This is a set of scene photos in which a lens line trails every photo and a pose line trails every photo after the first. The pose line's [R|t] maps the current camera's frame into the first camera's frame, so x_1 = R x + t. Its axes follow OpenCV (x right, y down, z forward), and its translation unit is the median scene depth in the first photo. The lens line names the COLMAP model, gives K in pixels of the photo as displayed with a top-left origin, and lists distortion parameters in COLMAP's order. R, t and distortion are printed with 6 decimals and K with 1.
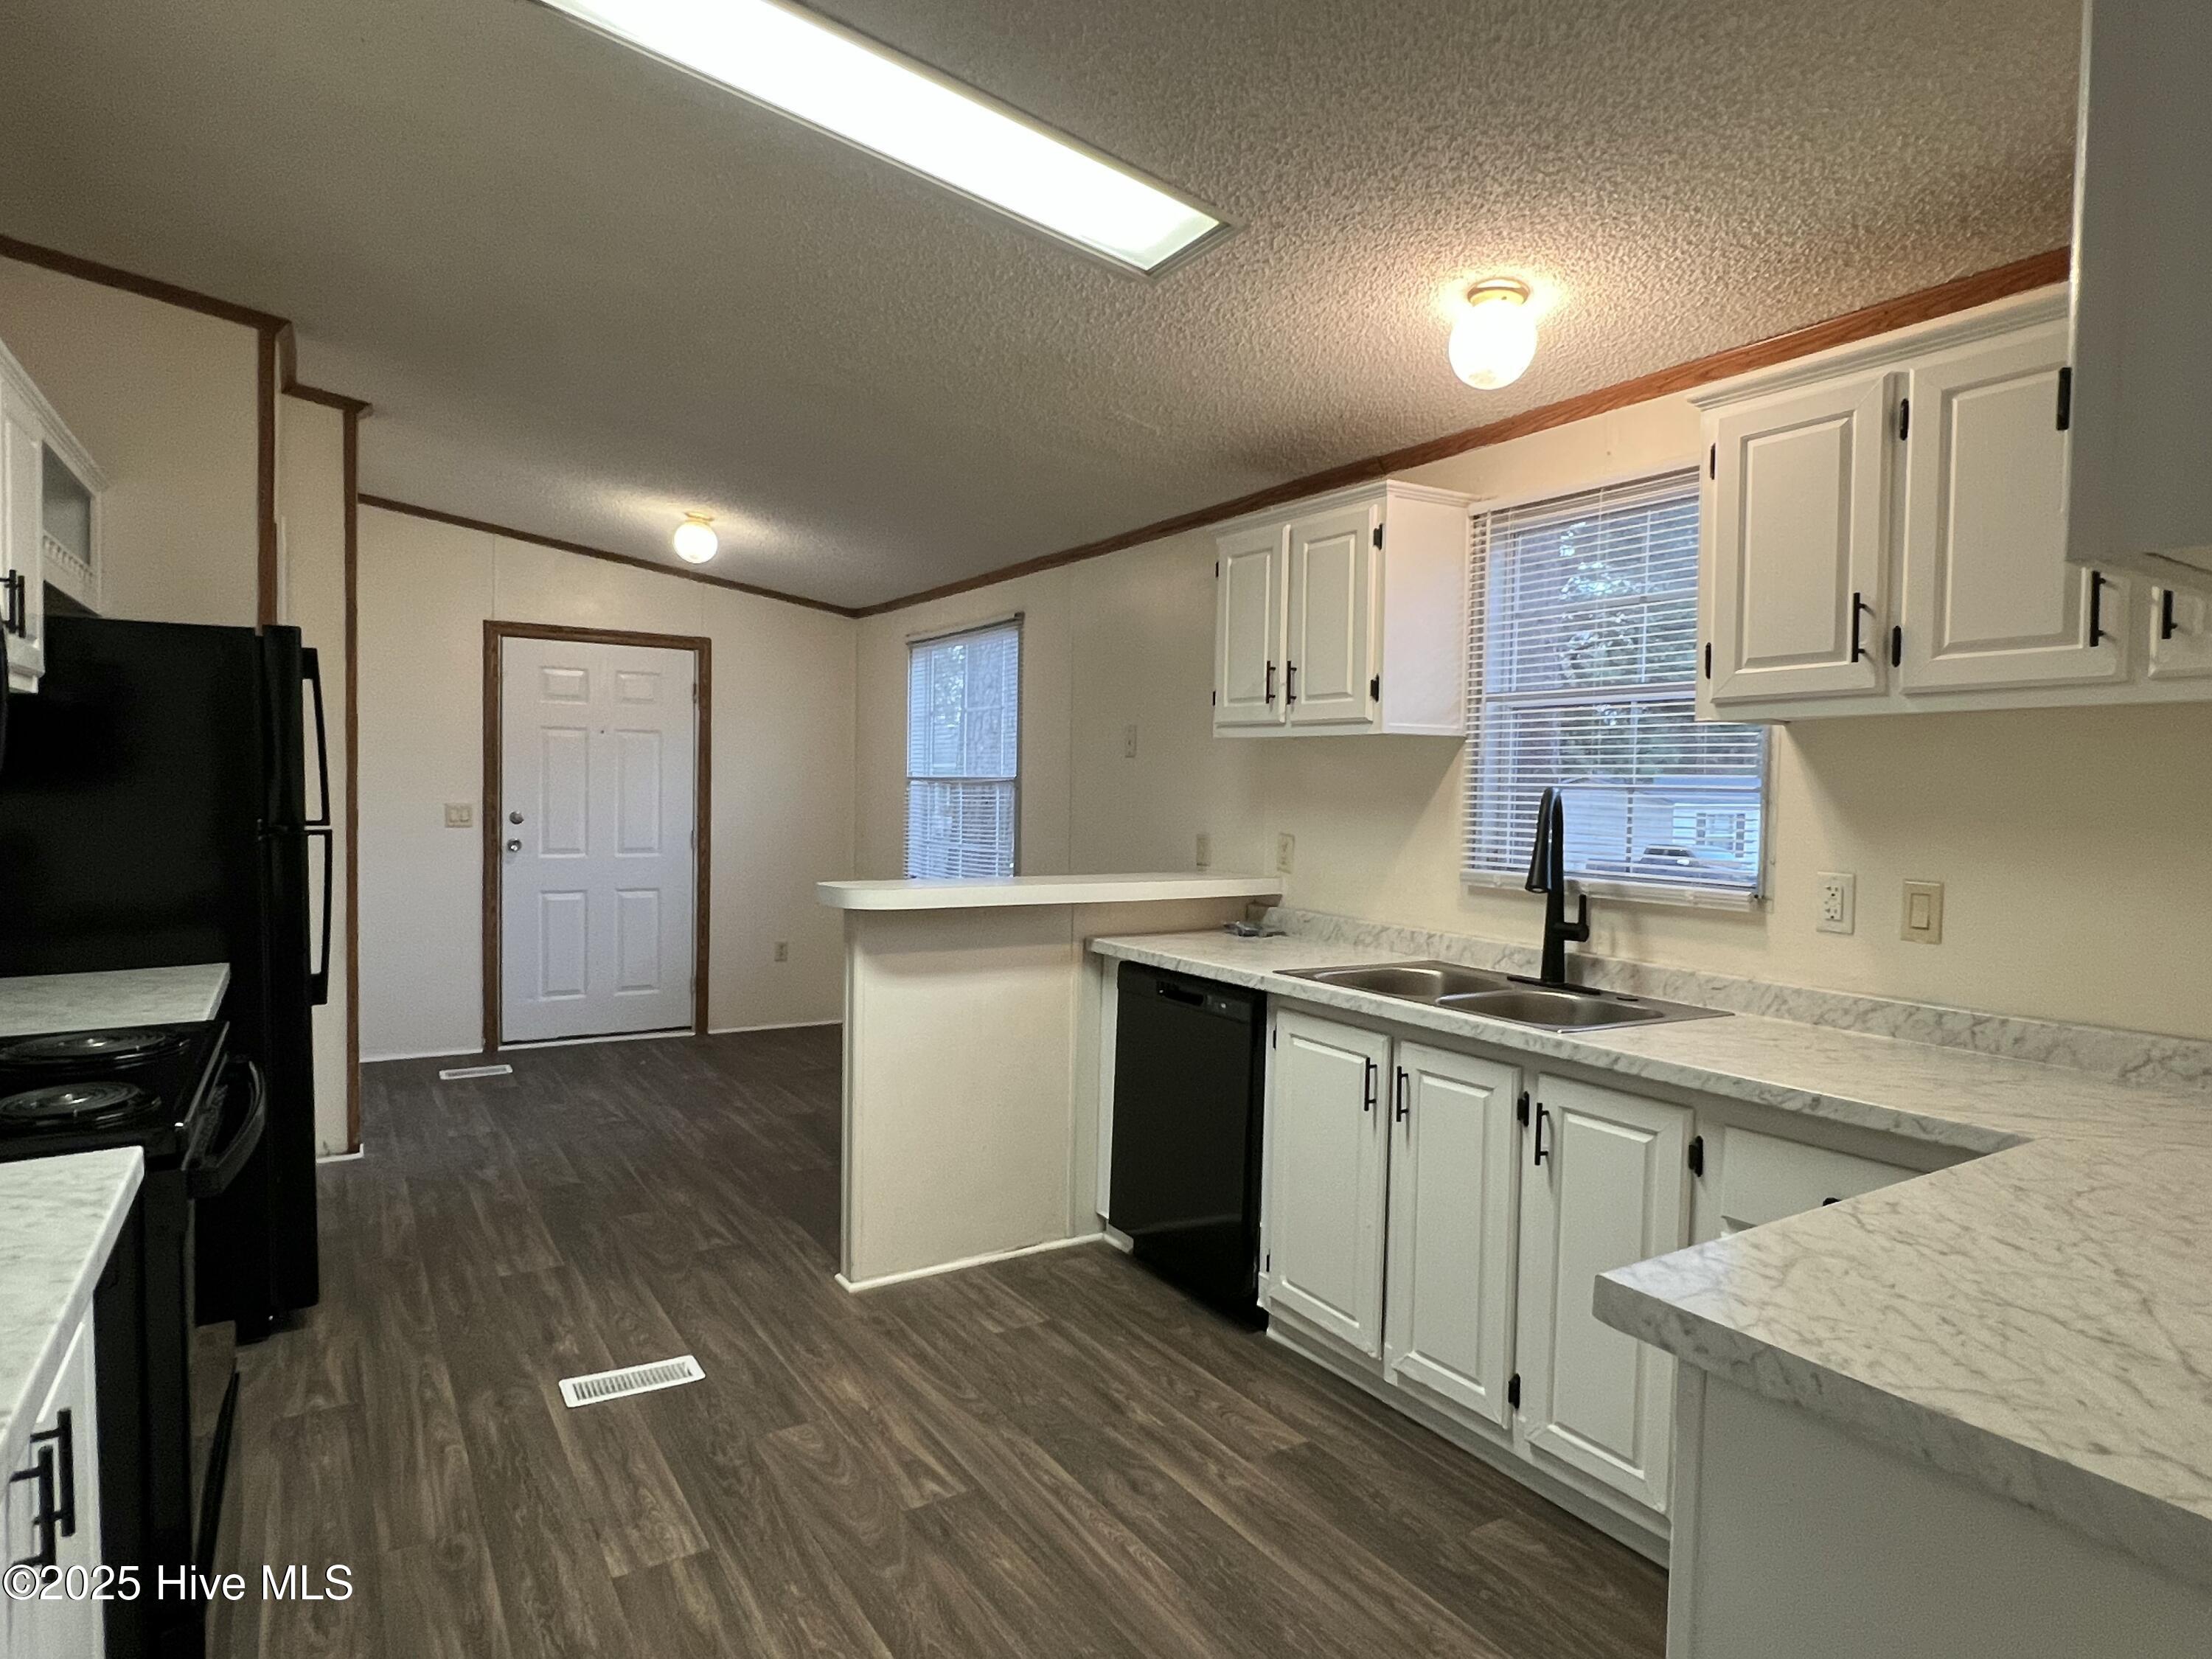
lens RADIAL K [[1250.7, 0, 1096.3], [0, 1250.7, 835.0], [0, 0, 1]] dist [0.001349, -0.000213]
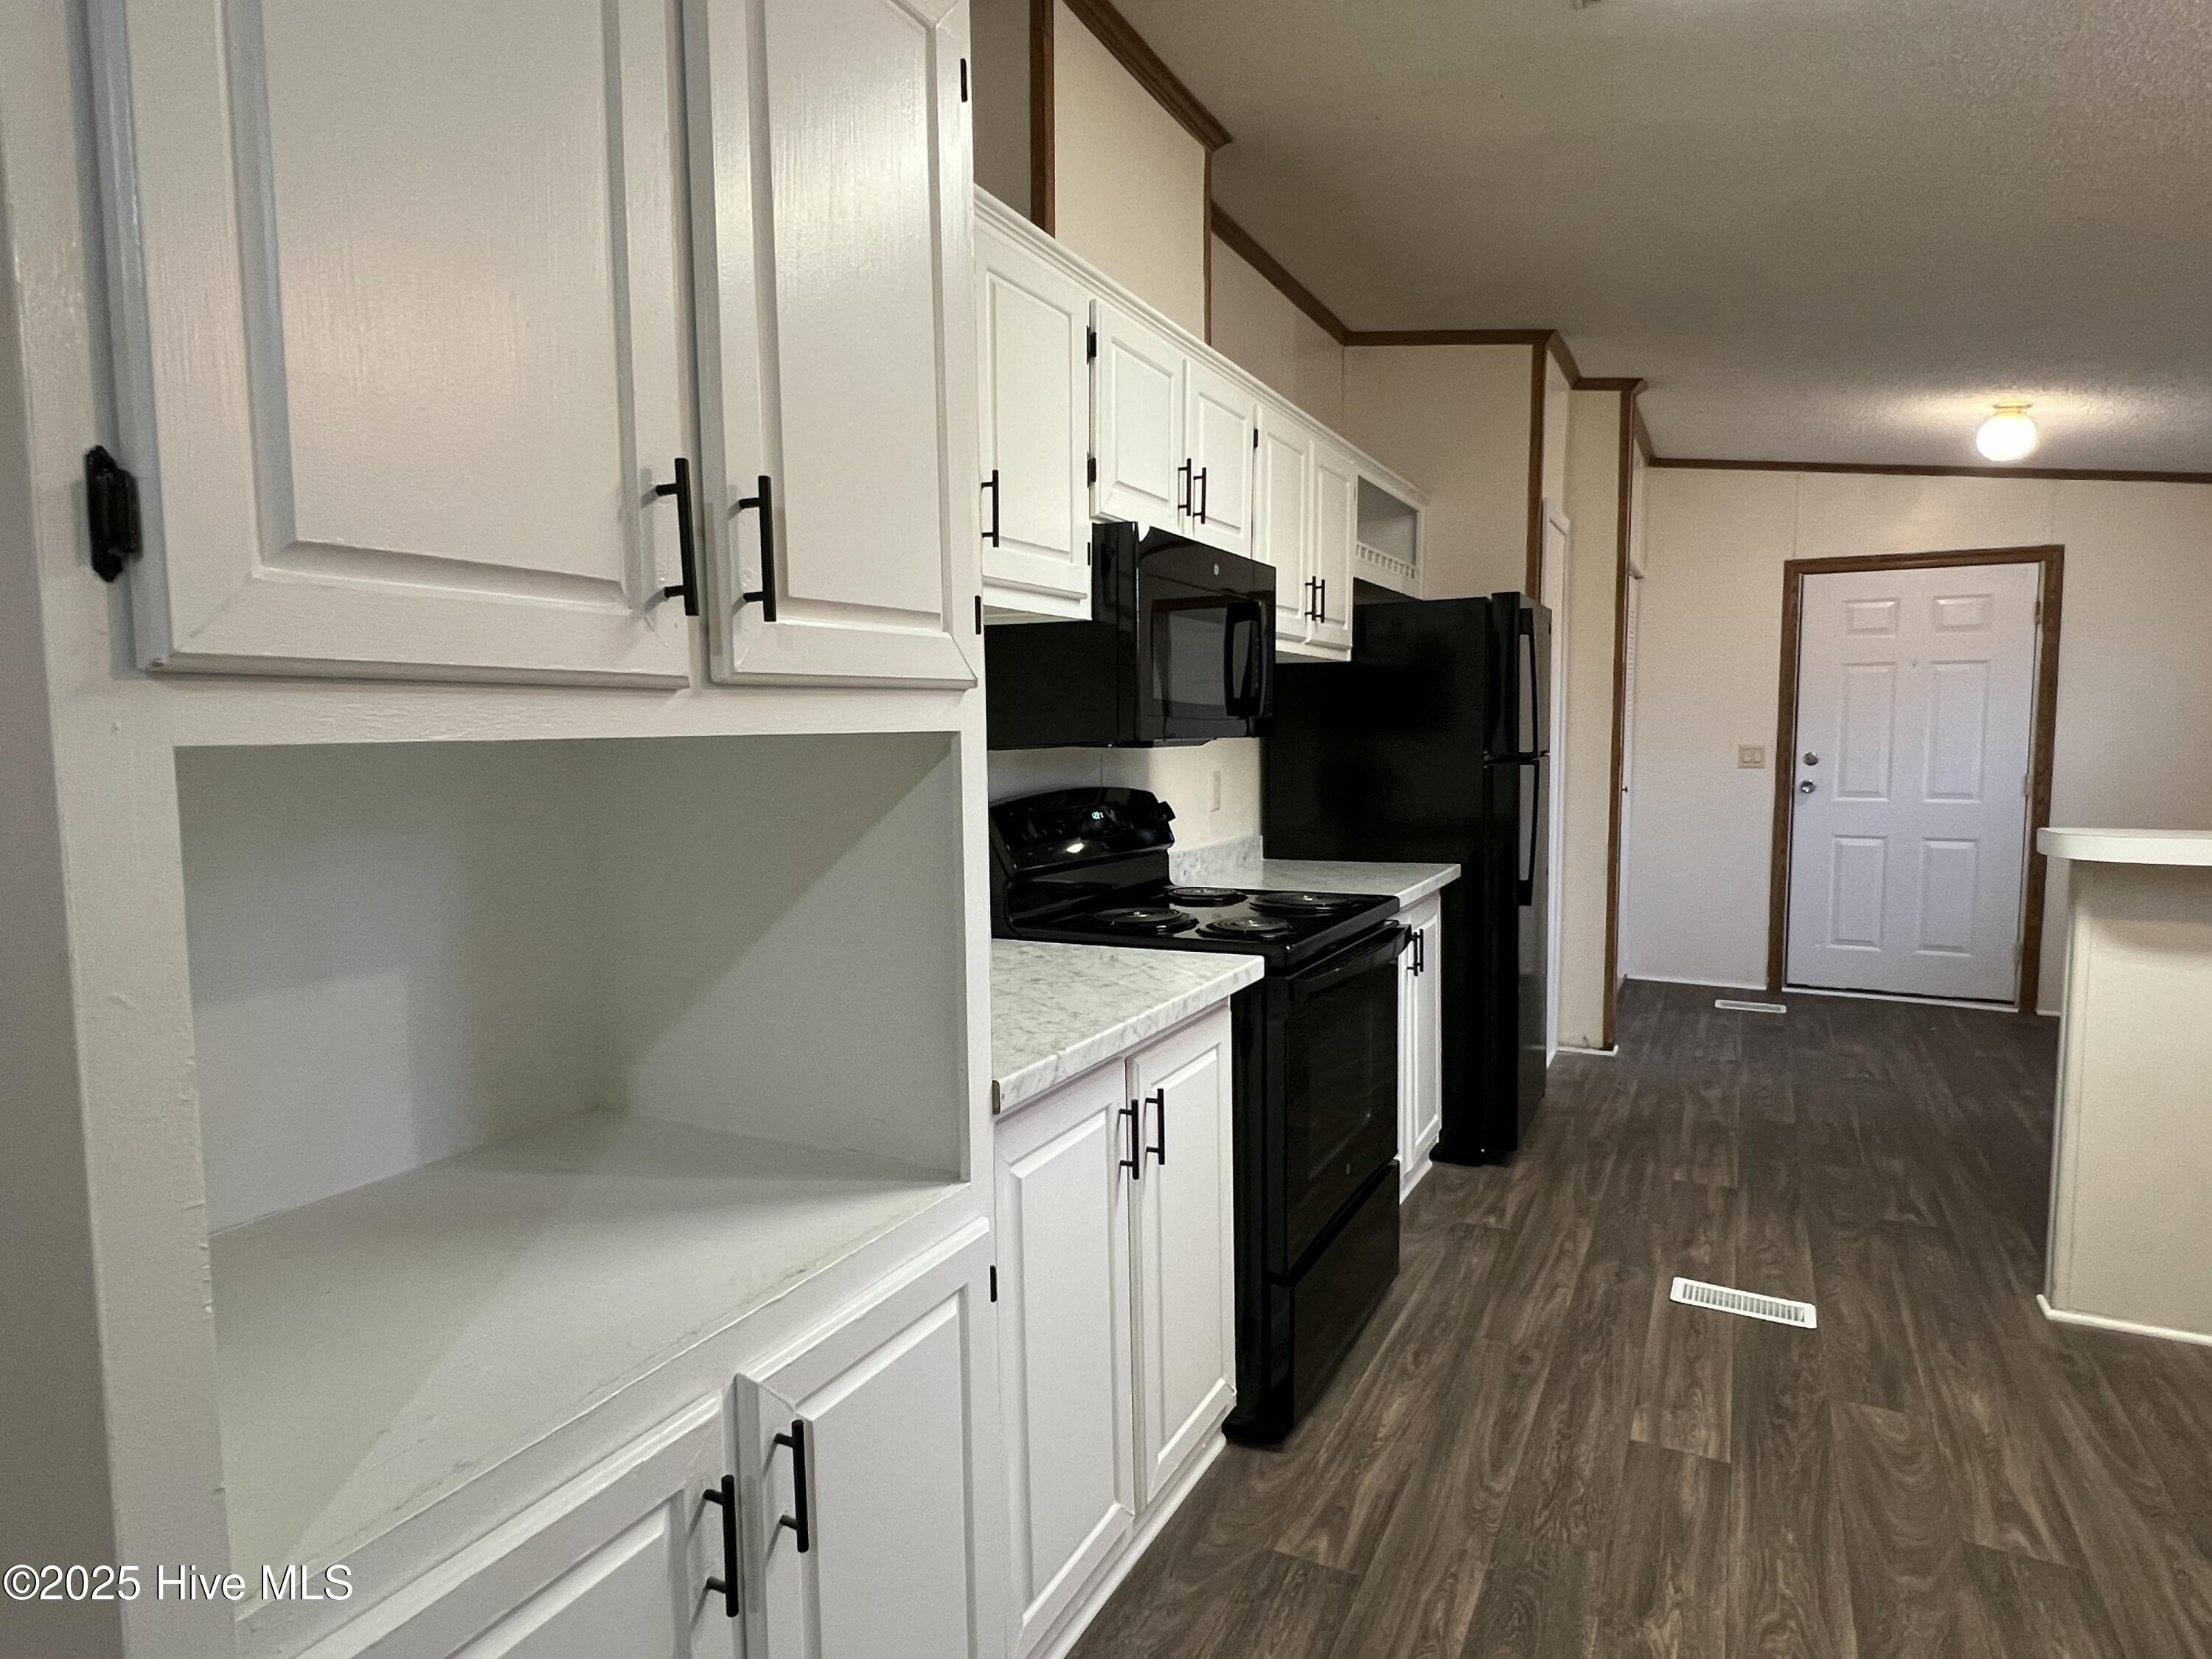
lens RADIAL K [[1250.7, 0, 1096.3], [0, 1250.7, 835.0], [0, 0, 1]] dist [0.001349, -0.000213]
pose [[0.505003, 0.052389, -0.861526, 0.192838], [-0.019561, 0.998595, 0.049258, 0.015673], [0.862896, -0.008023, 0.505318, 0.034110]]
